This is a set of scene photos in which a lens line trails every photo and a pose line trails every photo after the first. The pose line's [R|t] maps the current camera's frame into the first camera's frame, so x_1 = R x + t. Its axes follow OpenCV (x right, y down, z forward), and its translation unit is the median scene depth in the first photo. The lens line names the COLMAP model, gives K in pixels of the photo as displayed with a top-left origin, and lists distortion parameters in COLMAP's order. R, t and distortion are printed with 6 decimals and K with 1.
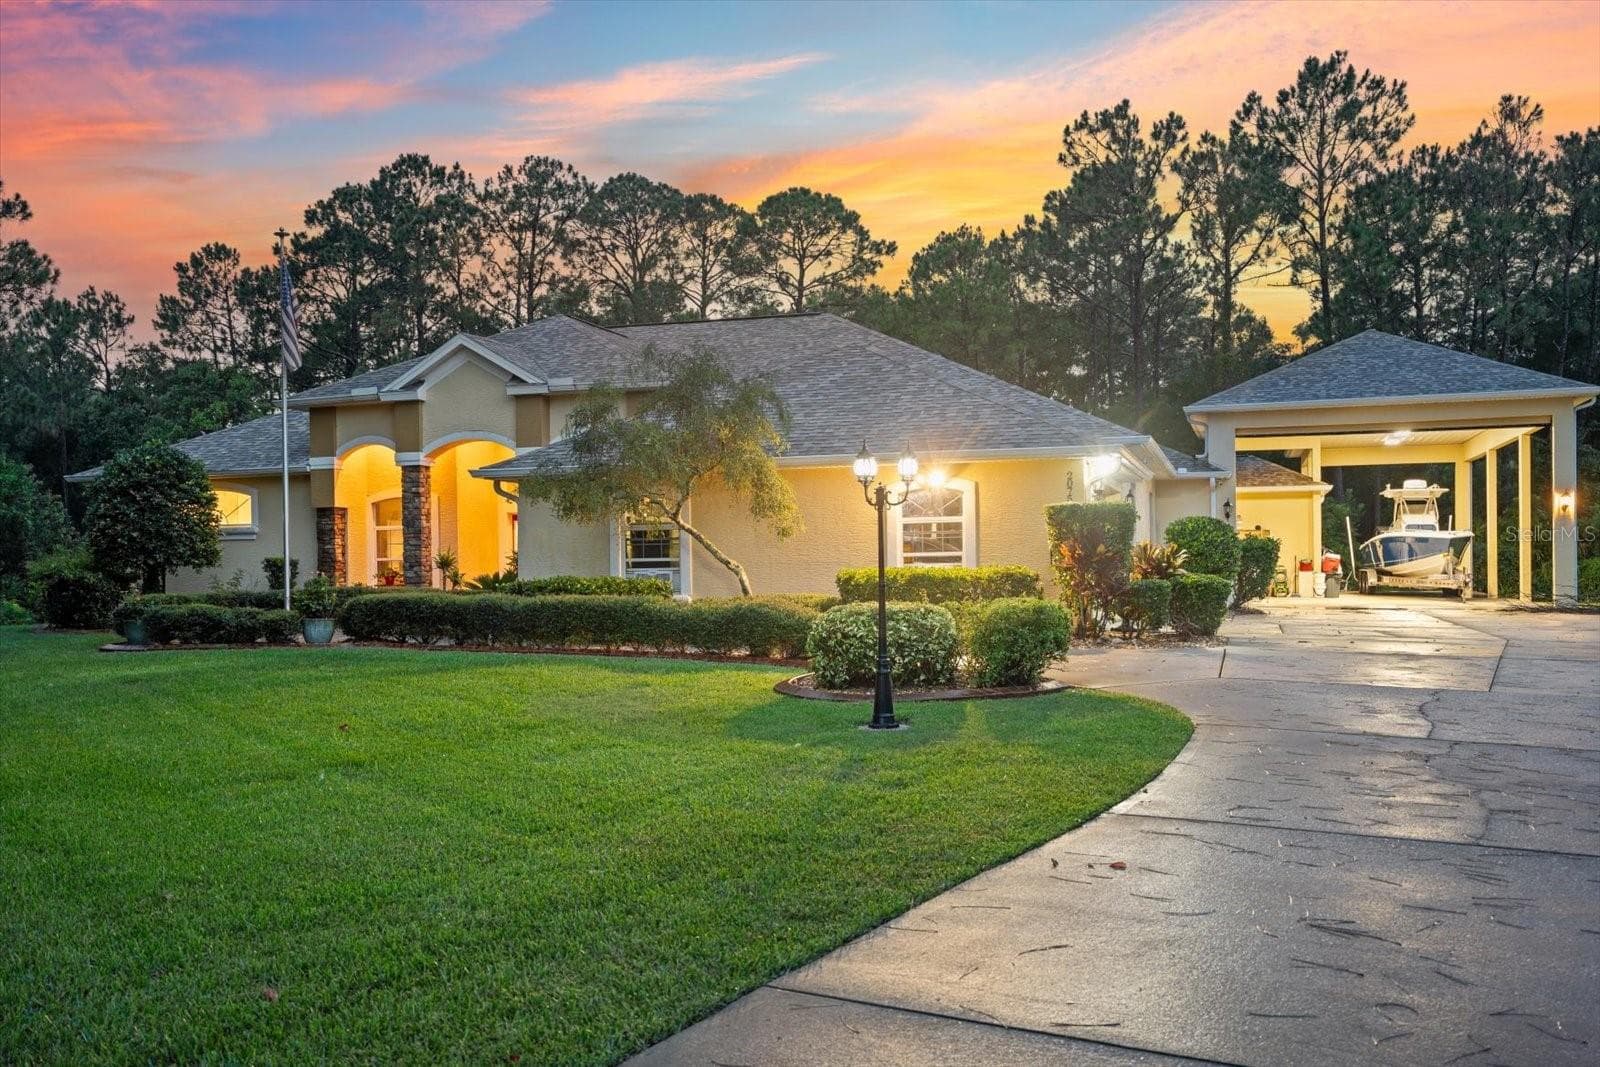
lens RADIAL K [[1512.9, 0, 791.3], [0, 1512.9, 559.0], [0, 0, 1]] dist [-0.009122, 0.000000]
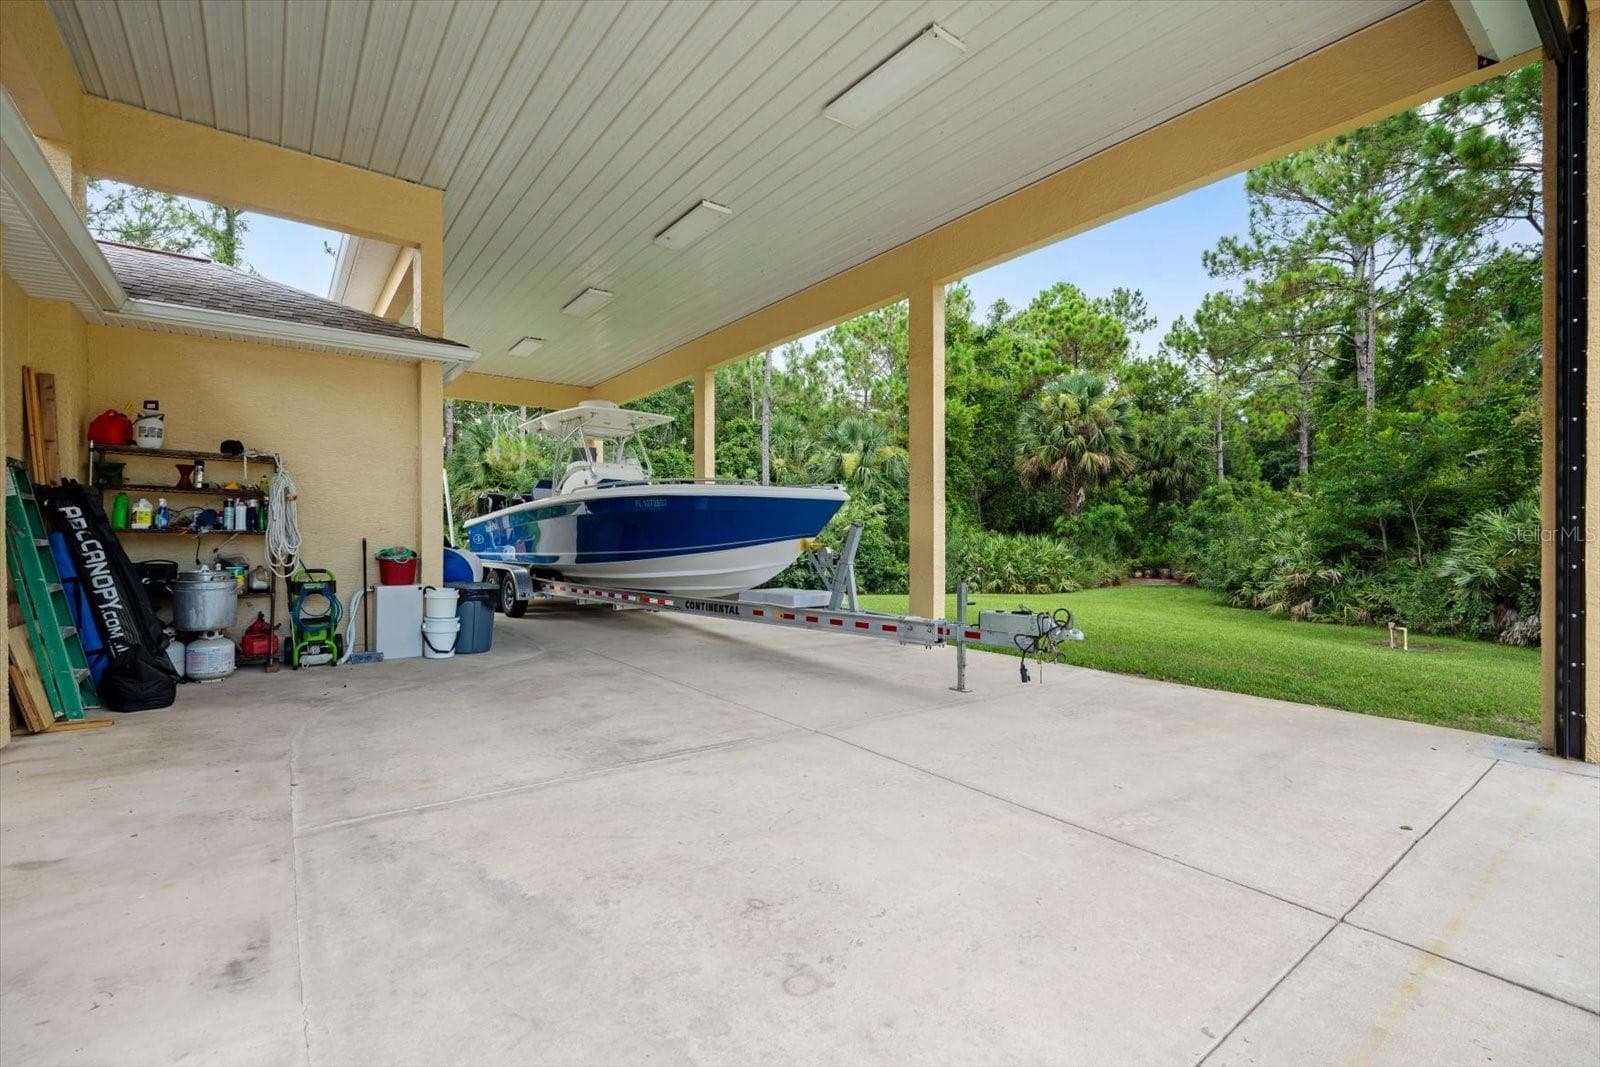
lens RADIAL K [[697.3, 0, 799.7], [0, 697.3, 538.8], [0, 0, 1]] dist [-0.008351, 0.002395]
pose [[0.585744, 0.008293, 0.810454, 0.183982], [-0.014491, 0.999895, 0.000241, -0.002665], [-0.810367, -0.011886, 0.585803, 0.578752]]
